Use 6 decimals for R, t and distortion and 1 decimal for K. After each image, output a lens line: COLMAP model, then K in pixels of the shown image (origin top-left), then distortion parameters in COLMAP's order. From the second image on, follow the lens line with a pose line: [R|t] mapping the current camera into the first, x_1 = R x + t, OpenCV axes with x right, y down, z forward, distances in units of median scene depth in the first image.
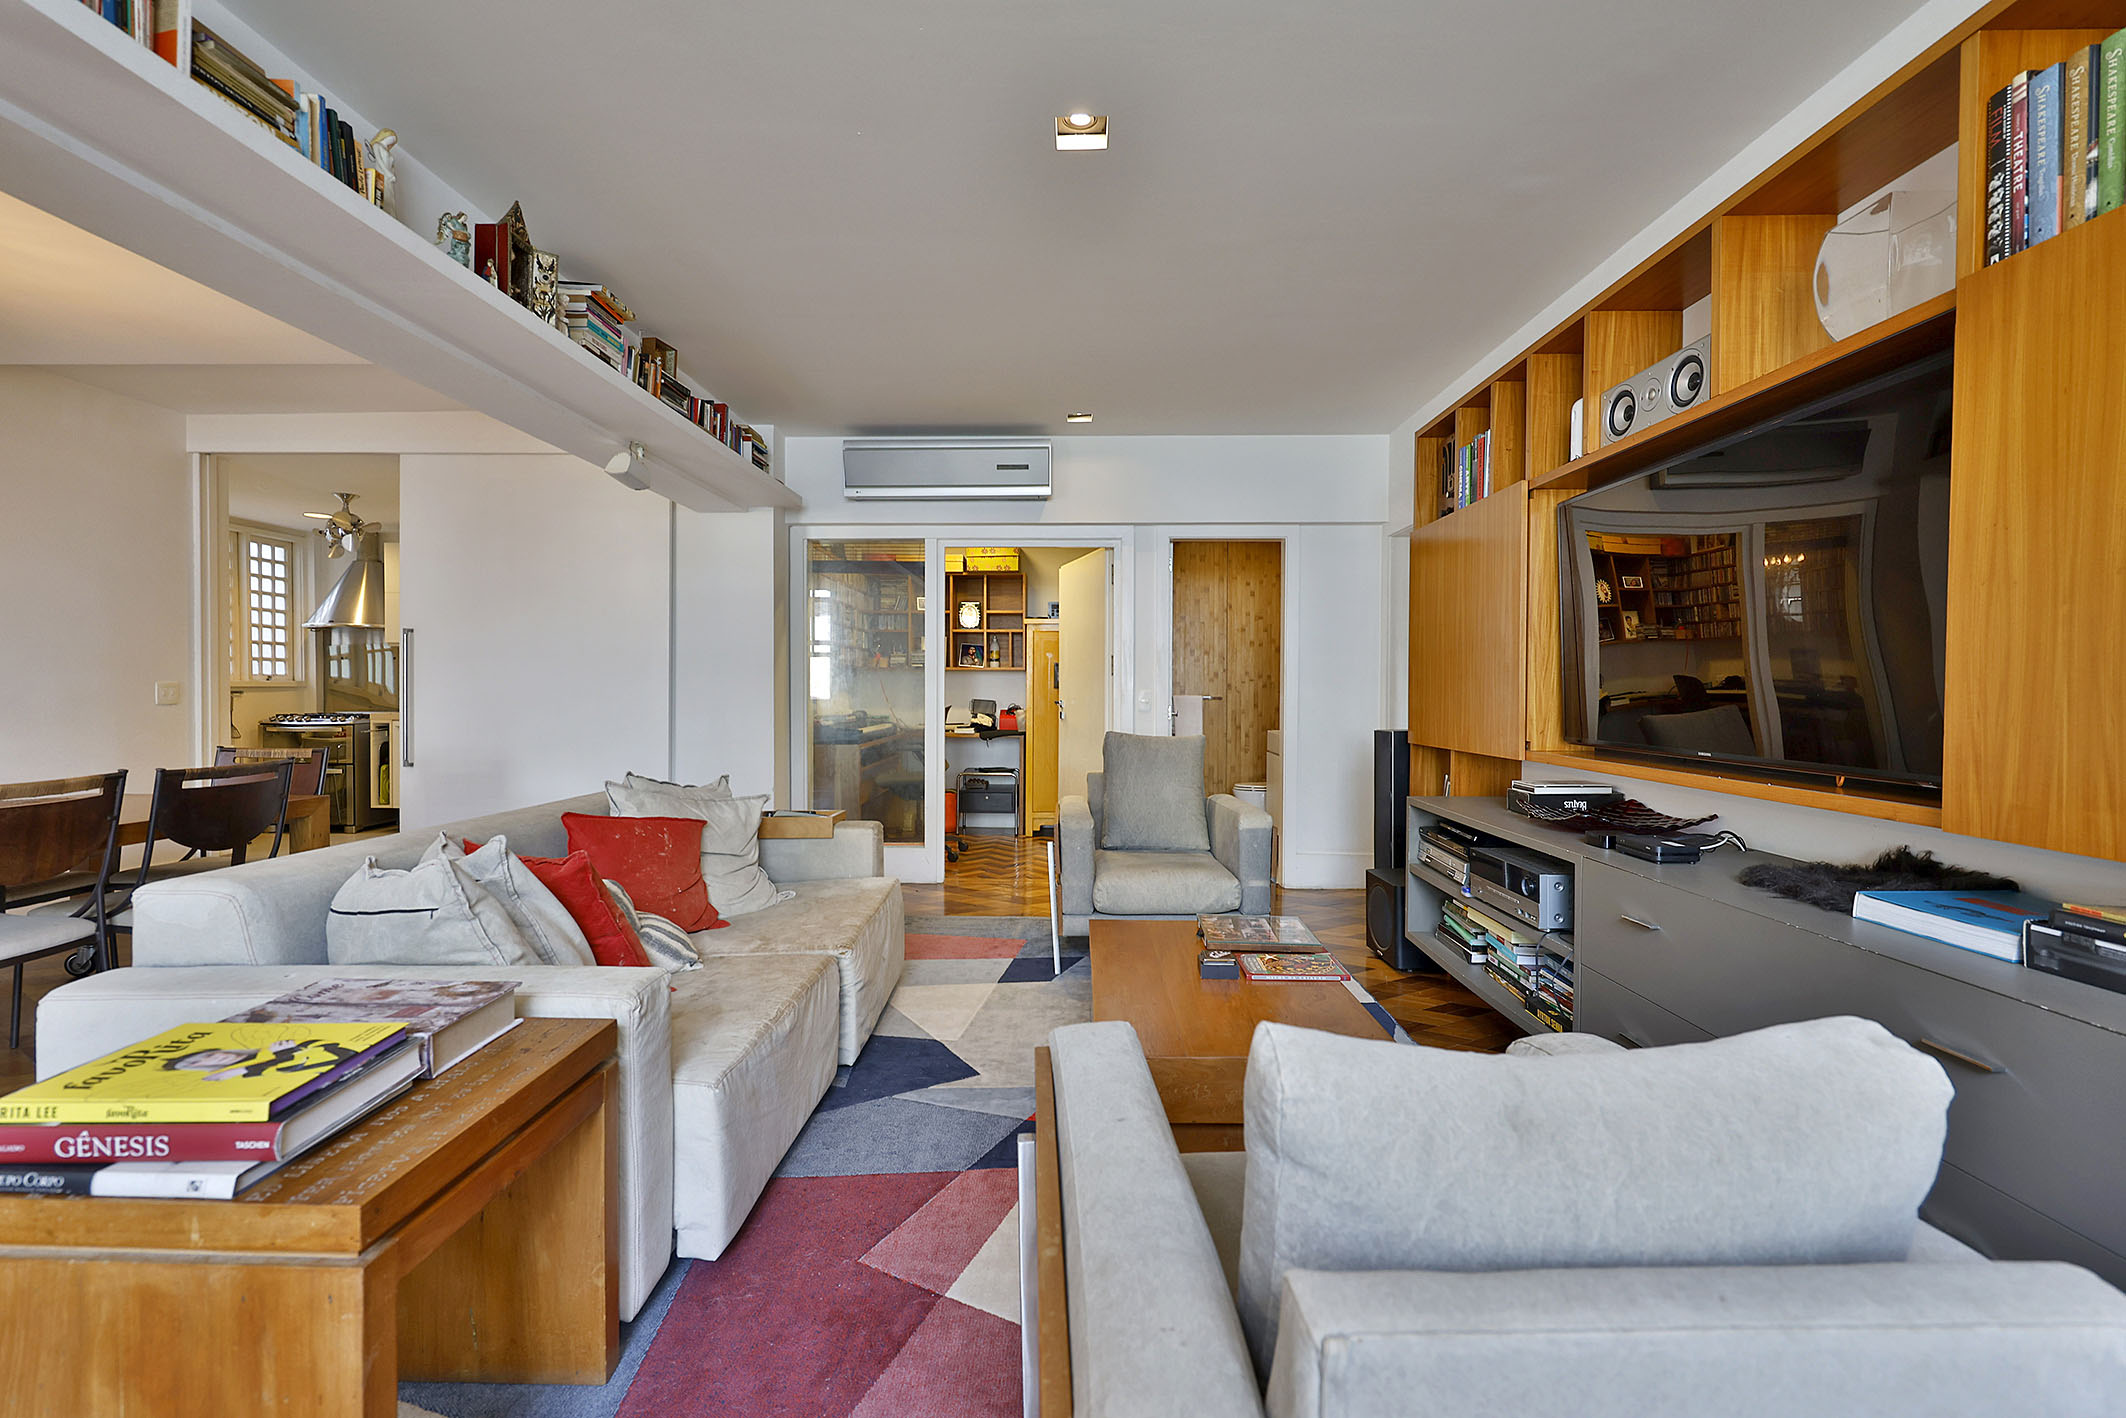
lens RADIAL K [[898.2, 0, 1058.2], [0, 898.2, 705.7], [0, 0, 1]] dist [-0.003903, 0.000343]
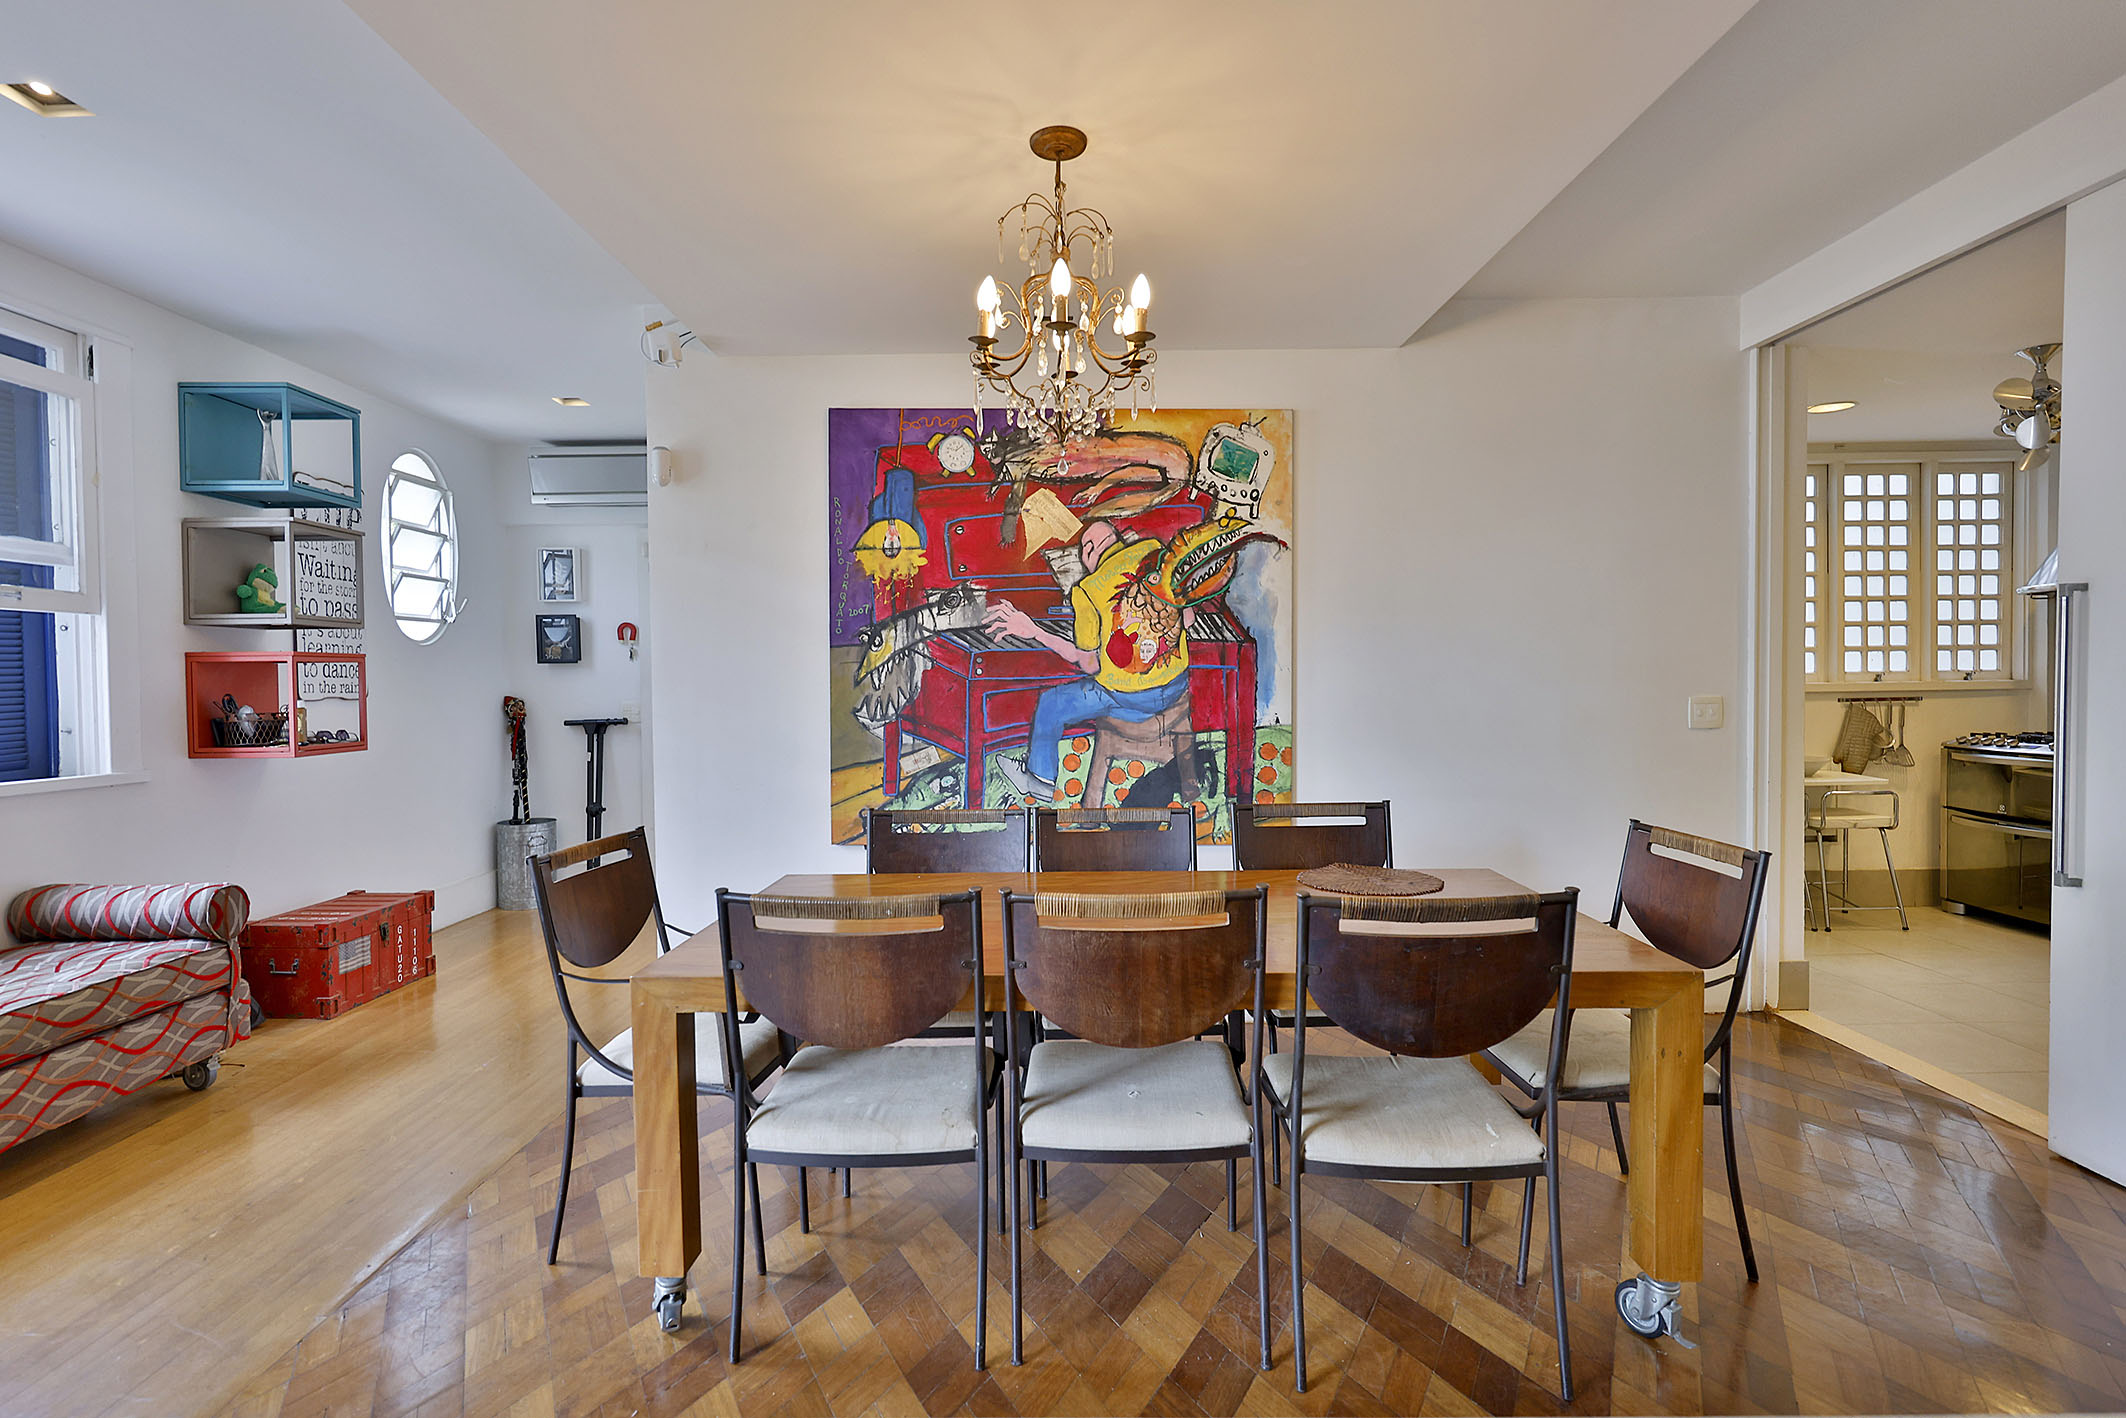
lens RADIAL K [[1015.8, 0, 1062.8], [0, 1015.8, 696.5], [0, 0, 1]] dist [-0.000412, 0.001550]
pose [[0.015654, 0.015470, -0.999758, -0.209755], [-0.006289, 0.999862, 0.015373, -0.033156], [0.999858, 0.006047, 0.015749, 0.466028]]
